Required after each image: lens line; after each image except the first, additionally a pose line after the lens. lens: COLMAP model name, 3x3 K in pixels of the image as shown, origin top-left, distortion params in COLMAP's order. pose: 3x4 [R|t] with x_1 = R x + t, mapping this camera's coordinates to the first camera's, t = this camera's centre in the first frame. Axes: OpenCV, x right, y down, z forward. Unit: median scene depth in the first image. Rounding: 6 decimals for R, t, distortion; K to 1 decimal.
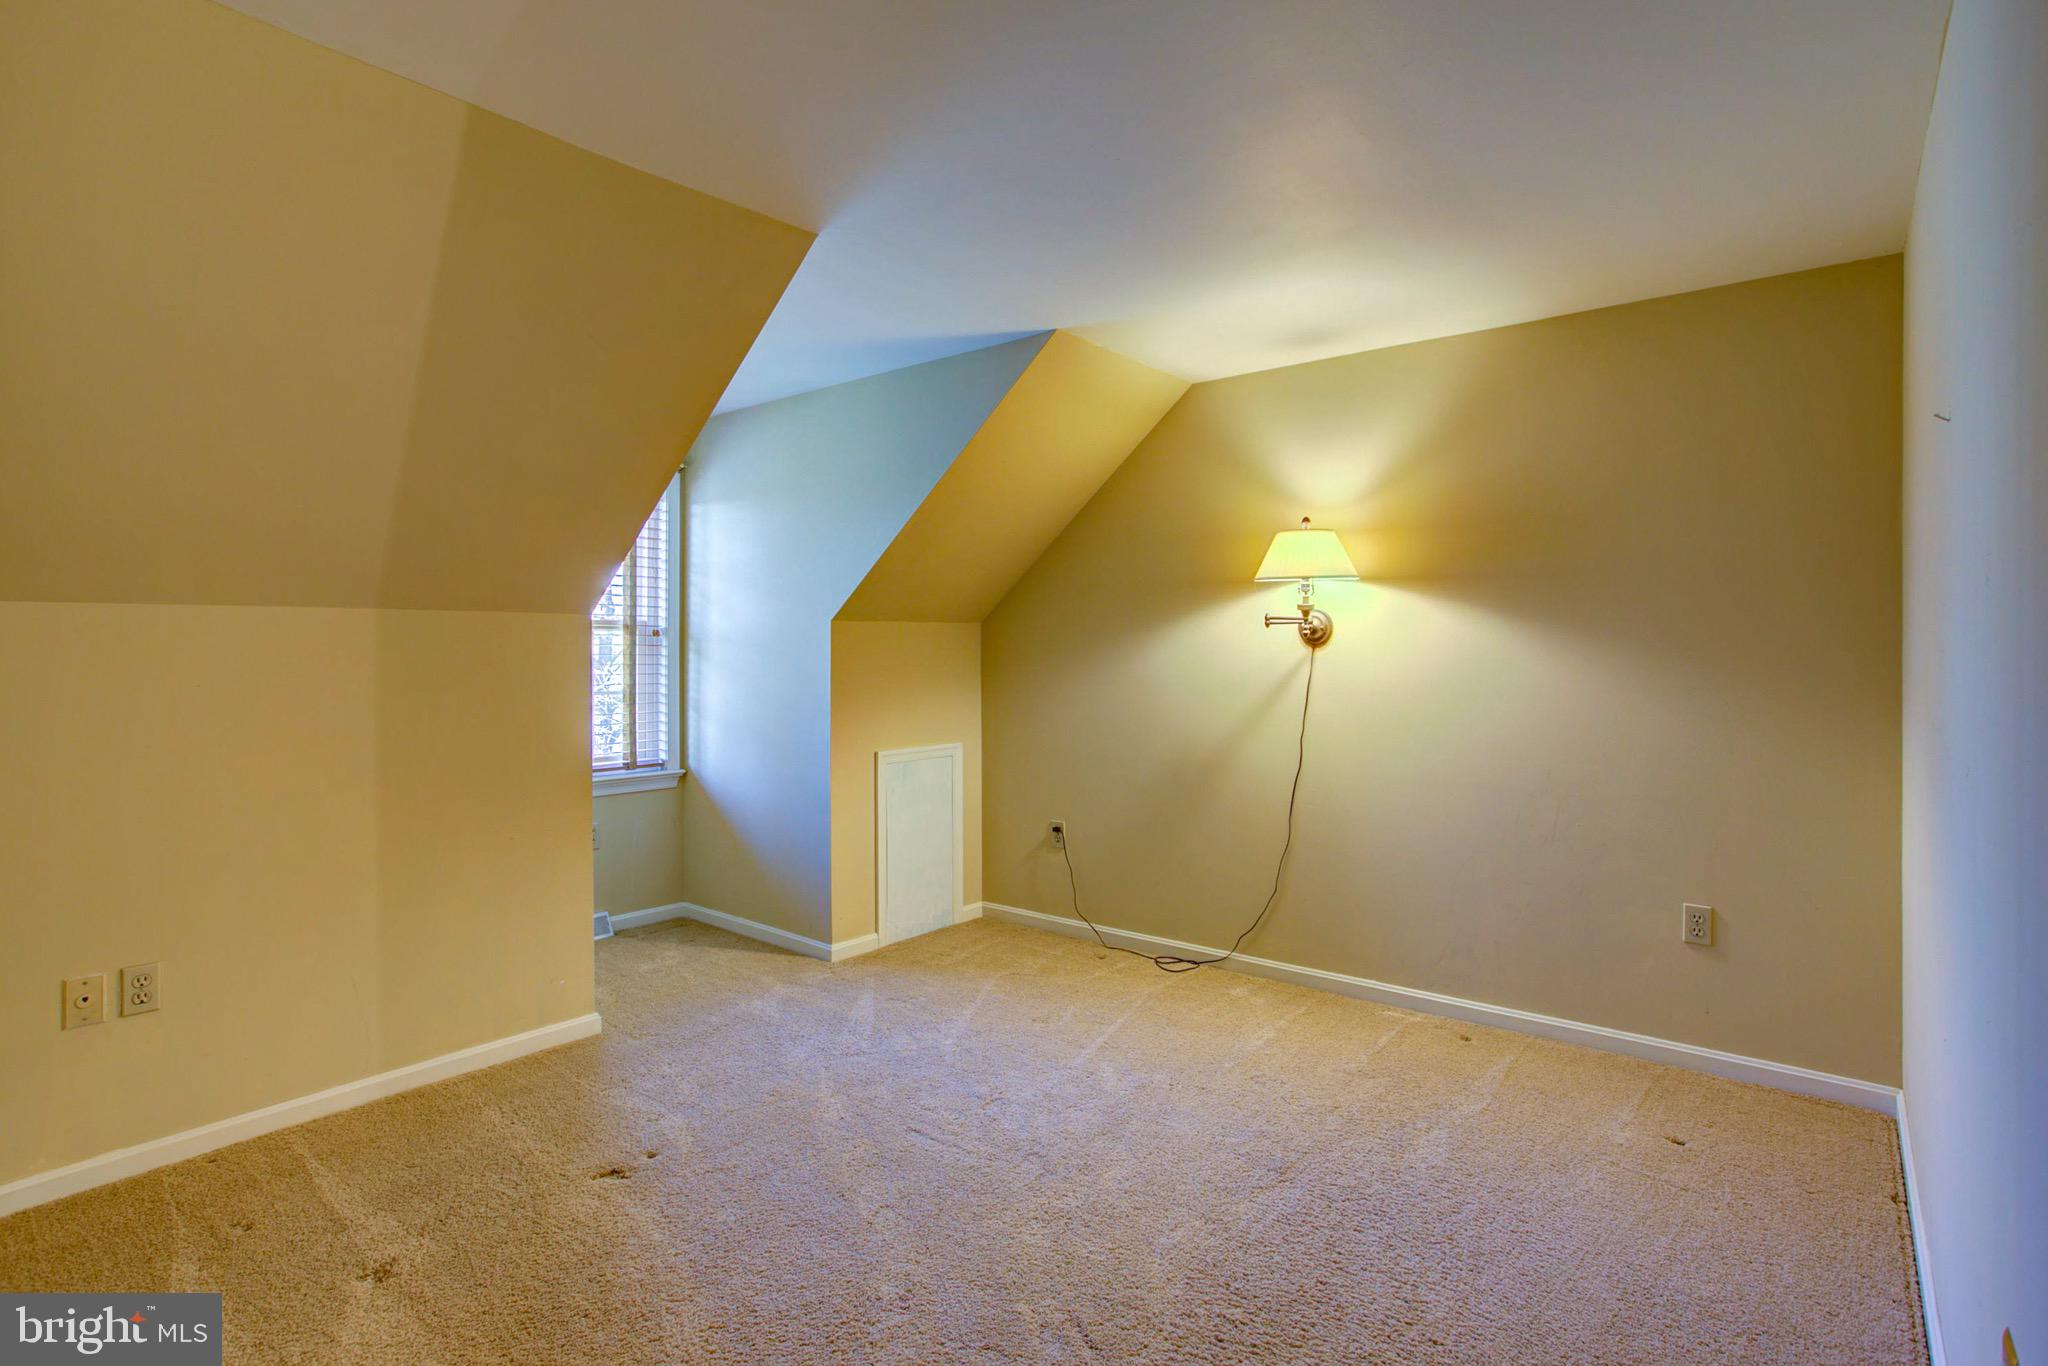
lens RADIAL K [[1007.2, 0, 1019.0], [0, 1007.2, 641.0], [0, 0, 1]] dist [-0.061628, 0.029176]
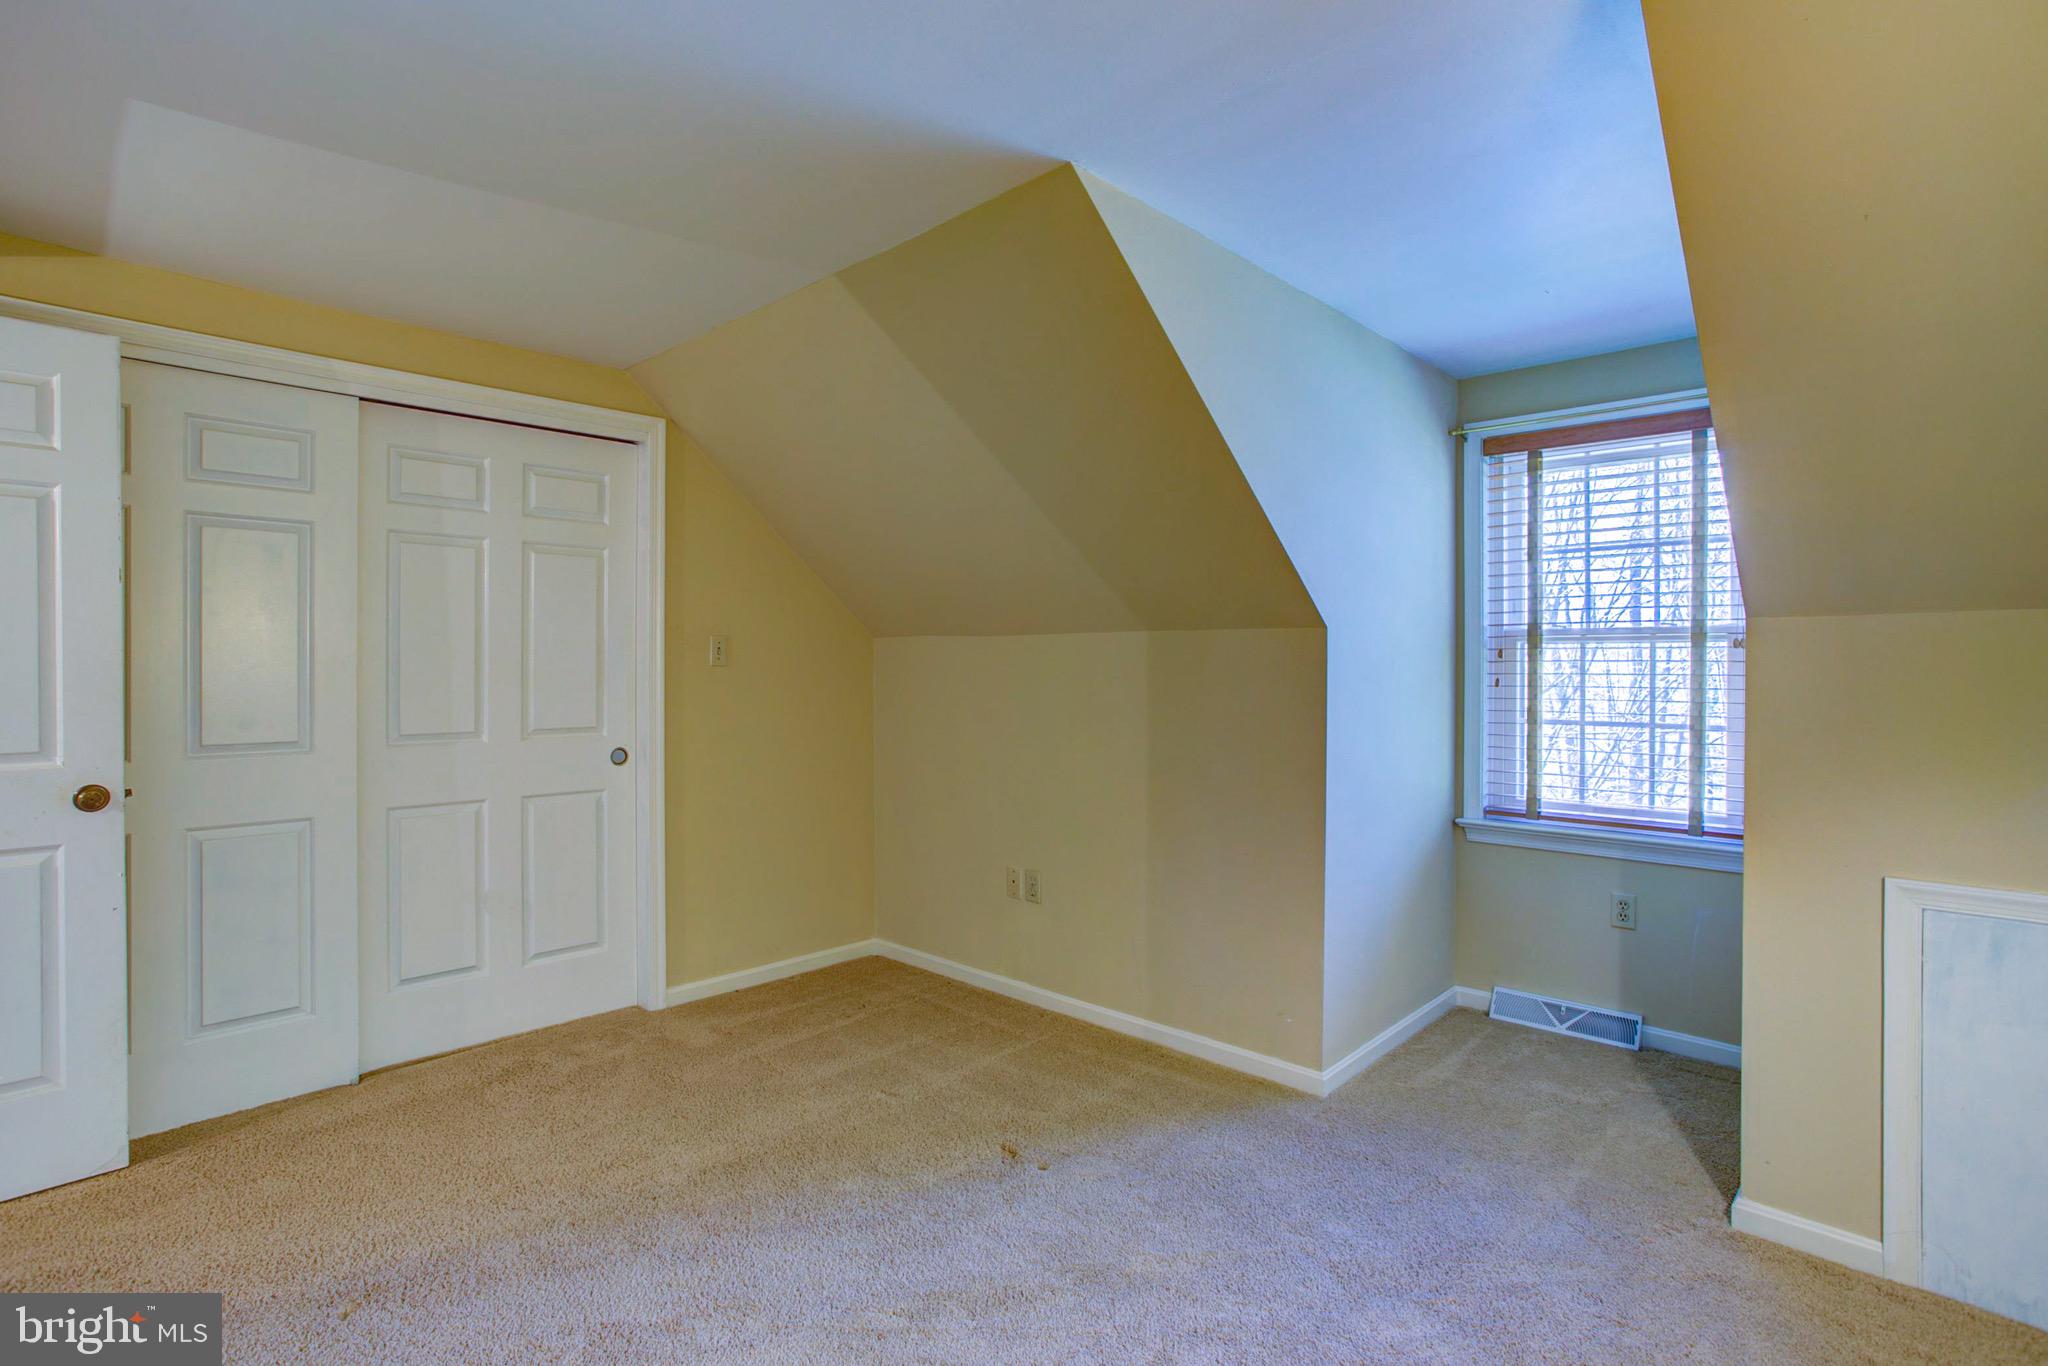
lens RADIAL K [[1007.2, 0, 1019.0], [0, 1007.2, 641.0], [0, 0, 1]] dist [-0.061628, 0.029176]
pose [[-0.072234, -0.020716, -0.997173, 0.490344], [-0.002946, 0.999784, -0.020557, 0.008221], [0.997383, 0.001453, -0.072279, 0.800914]]
